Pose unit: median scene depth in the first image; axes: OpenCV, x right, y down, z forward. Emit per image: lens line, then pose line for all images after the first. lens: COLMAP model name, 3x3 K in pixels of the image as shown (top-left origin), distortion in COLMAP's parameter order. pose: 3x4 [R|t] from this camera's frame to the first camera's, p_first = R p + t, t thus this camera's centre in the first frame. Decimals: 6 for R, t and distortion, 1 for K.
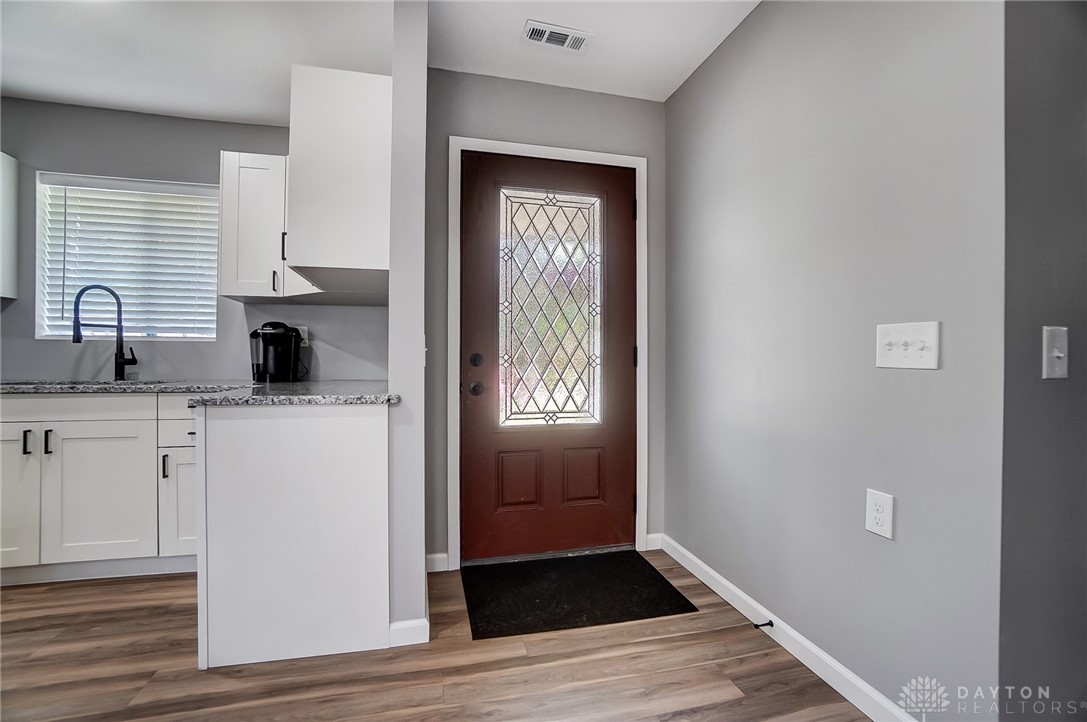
lens RADIAL K [[480.1, 0, 542.2], [0, 480.1, 360.7], [0, 0, 1]] dist [-0.063543, 0.023197]
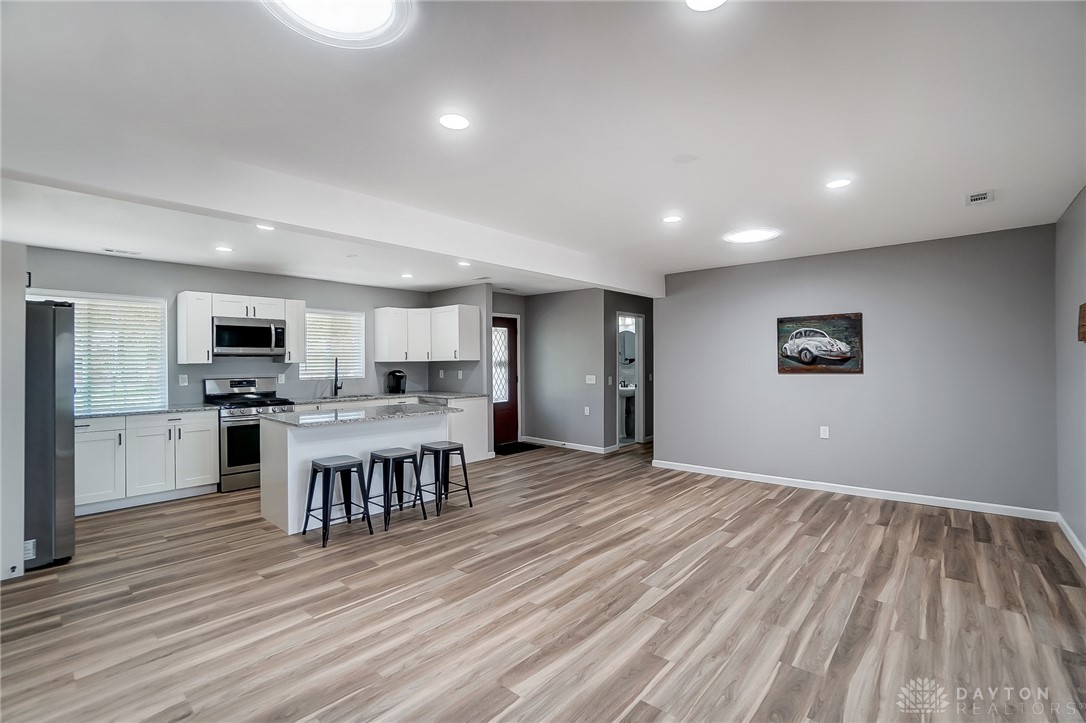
lens RADIAL K [[479.7, 0, 541.7], [0, 479.7, 361.2], [0, 0, 1]] dist [-0.063543, 0.023197]
pose [[0.816434, -0.009428, 0.577362, -1.474720], [0.009857, 0.999949, 0.002390, -0.133631], [-0.577355, 0.003740, 0.816485, -1.638357]]
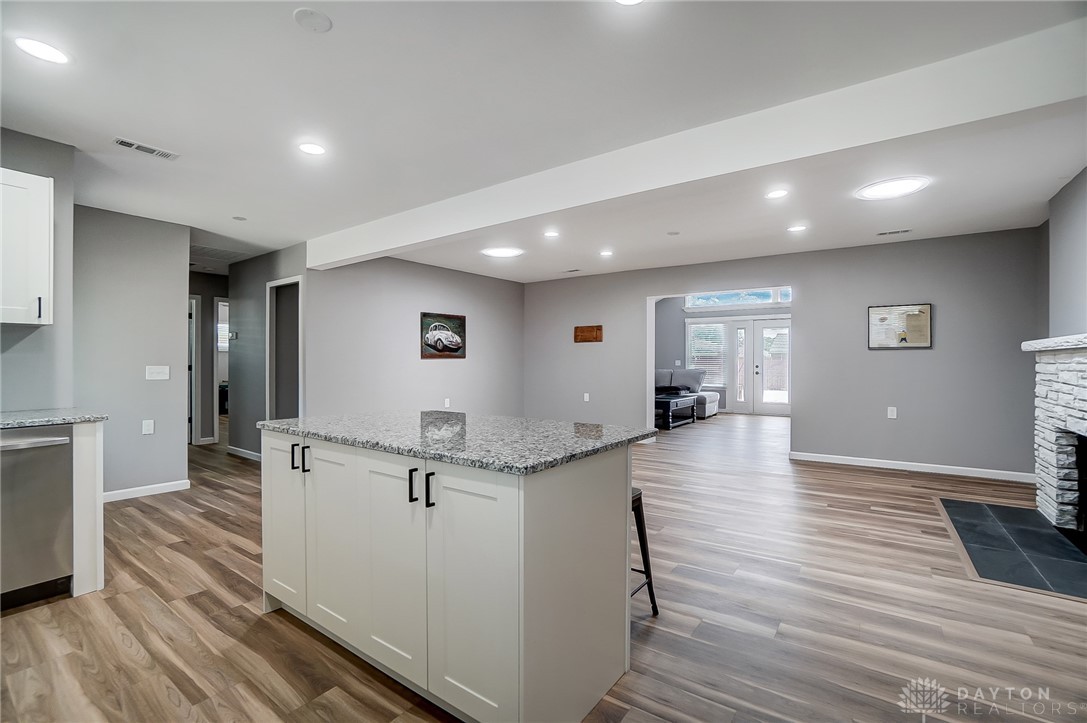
lens RADIAL K [[480.1, 0, 542.2], [0, 480.1, 361.2], [0, 0, 1]] dist [-0.063543, 0.023197]
pose [[-0.647609, -0.005591, 0.761952, -1.725249], [-0.002574, 0.999983, 0.005150, -0.068830], [-0.761969, 0.001373, -0.647612, 0.520662]]
